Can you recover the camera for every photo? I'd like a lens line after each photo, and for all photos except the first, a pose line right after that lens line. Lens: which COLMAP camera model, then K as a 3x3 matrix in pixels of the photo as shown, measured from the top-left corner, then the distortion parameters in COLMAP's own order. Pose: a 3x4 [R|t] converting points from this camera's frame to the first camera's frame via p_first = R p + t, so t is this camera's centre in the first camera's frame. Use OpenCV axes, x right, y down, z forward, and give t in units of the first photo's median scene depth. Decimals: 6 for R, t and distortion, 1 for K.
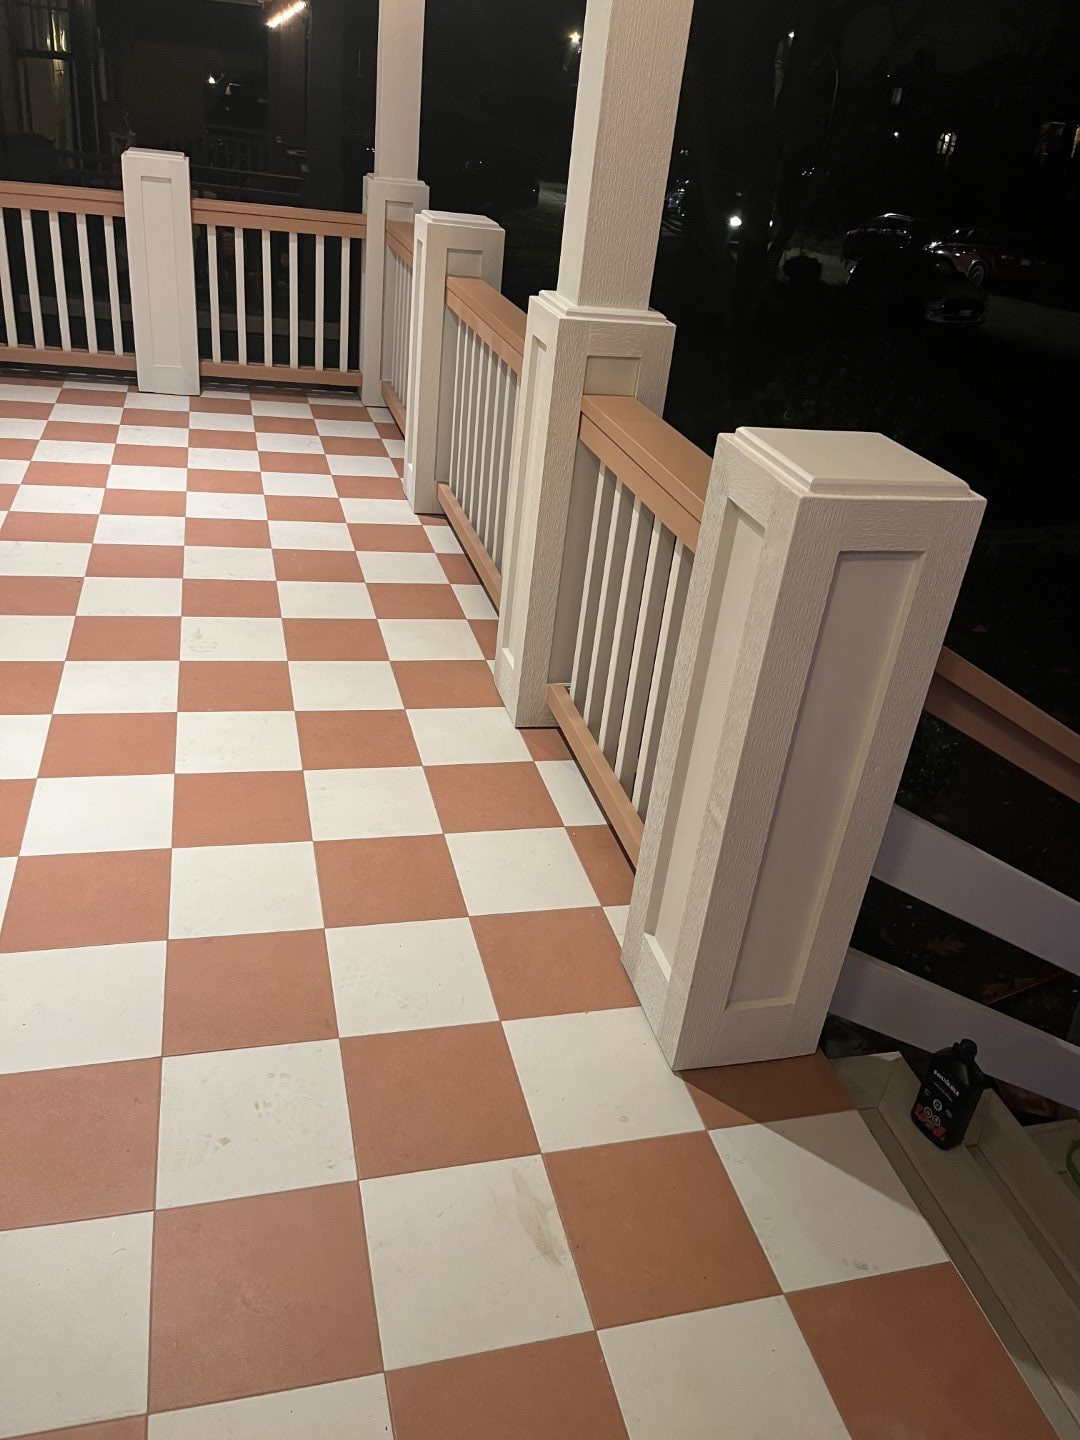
lens RADIAL K [[1089.8, 0, 554.5], [0, 1089.8, 719.2], [0, 0, 1]] dist [0.059883, -0.081792]
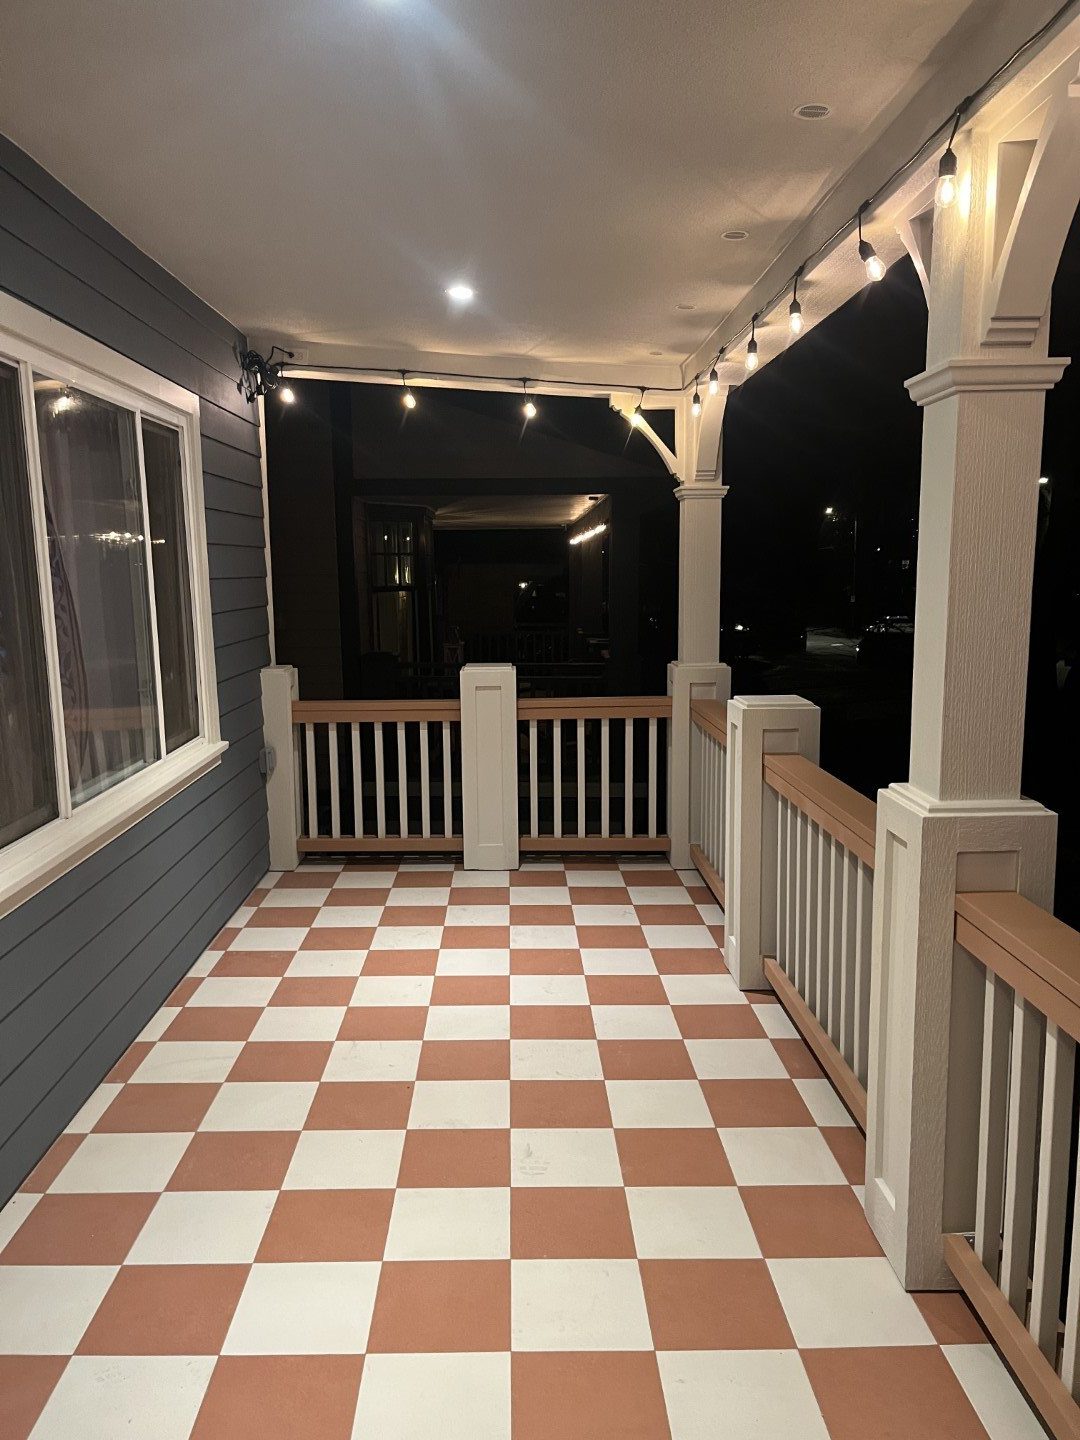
lens RADIAL K [[1089.8, 0, 540.8], [0, 1089.8, 730.8], [0, 0, 1]] dist [0.059883, -0.081792]
pose [[0.964215, -0.083990, -0.251465, -0.035406], [-0.013082, 0.932263, -0.361544, -0.050252], [0.264798, 0.351896, 0.897804, 0.031741]]
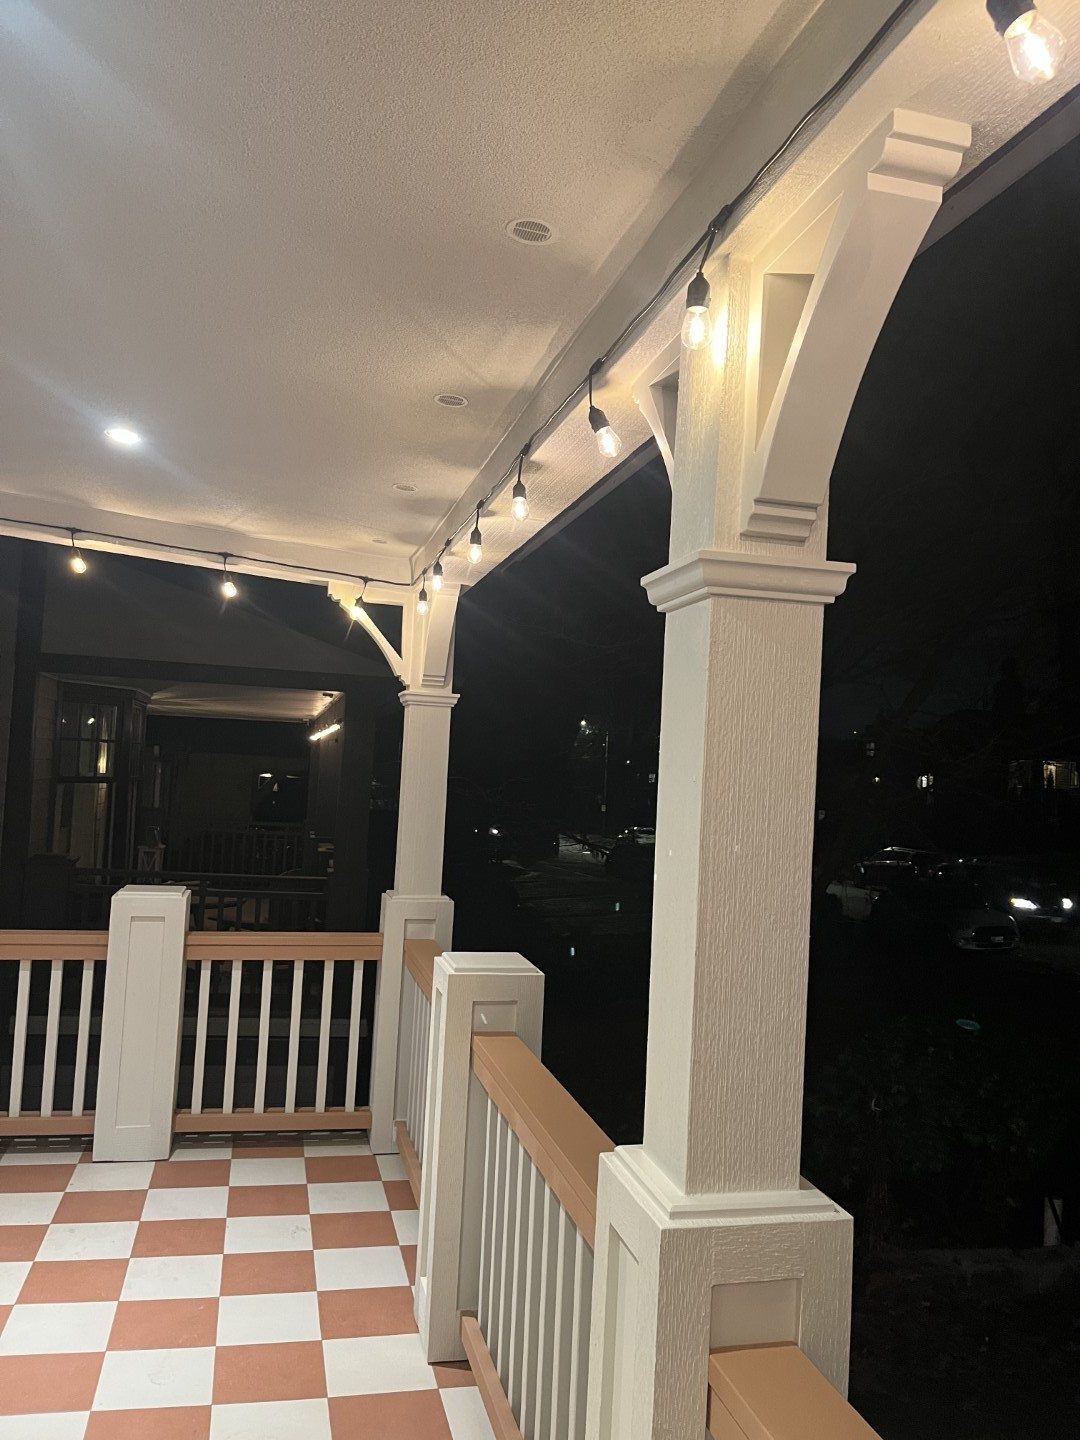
lens RADIAL K [[1089.8, 0, 547.0], [0, 1089.8, 724.0], [0, 0, 1]] dist [0.059883, -0.081792]
pose [[0.998033, -0.060599, -0.016067, -0.016153], [0.043161, 0.850027, -0.524968, -0.153055], [0.045470, 0.523242, 0.850970, 0.187349]]
